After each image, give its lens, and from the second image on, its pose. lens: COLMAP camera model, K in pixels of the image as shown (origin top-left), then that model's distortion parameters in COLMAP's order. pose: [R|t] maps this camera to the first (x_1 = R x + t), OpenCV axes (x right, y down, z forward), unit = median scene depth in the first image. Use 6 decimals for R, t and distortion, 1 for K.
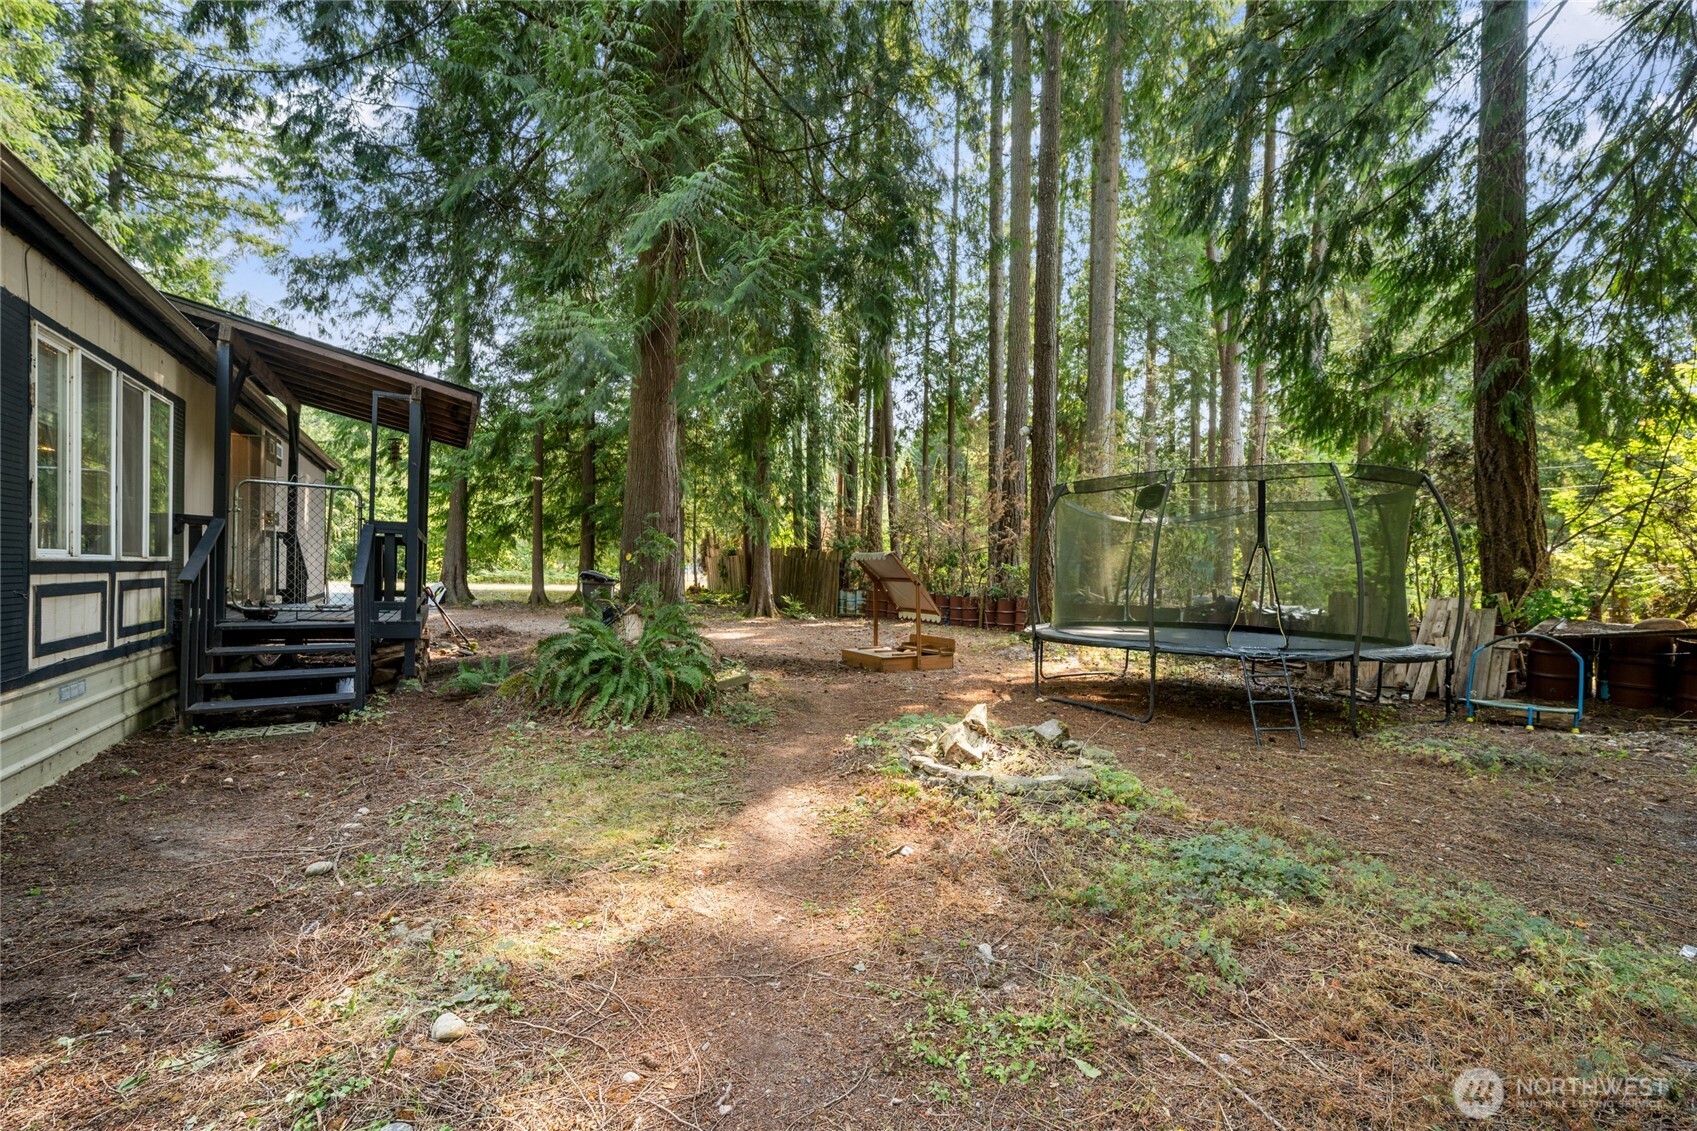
lens RADIAL K [[736.8, 0, 847.8], [0, 736.8, 566.0], [0, 0, 1]] dist [0.000981, 0.000171]
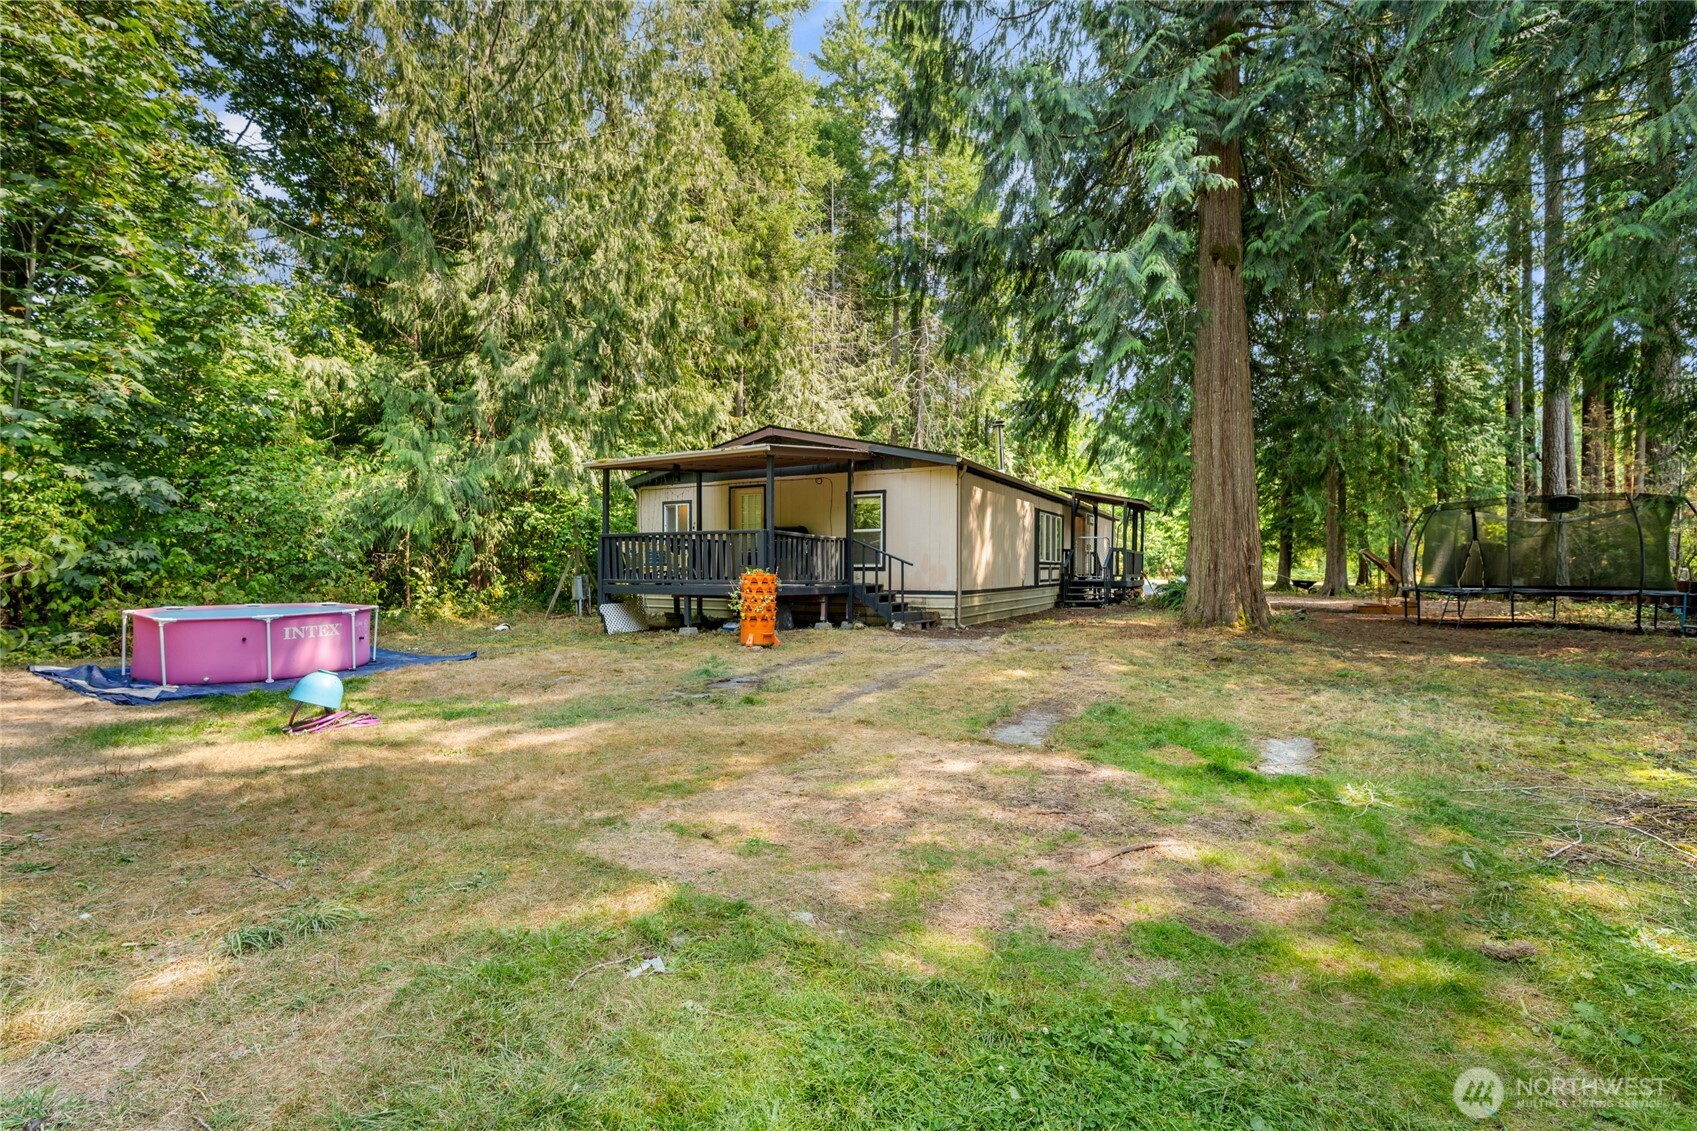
lens RADIAL K [[736.8, 0, 848.4], [0, 736.8, 568.0], [0, 0, 1]] dist [0.000981, 0.000171]
pose [[0.536145, -0.001988, -0.844123, 1.483893], [-0.002527, 0.999989, -0.003960, 0.037493], [0.844122, 0.004257, 0.536134, -1.717496]]
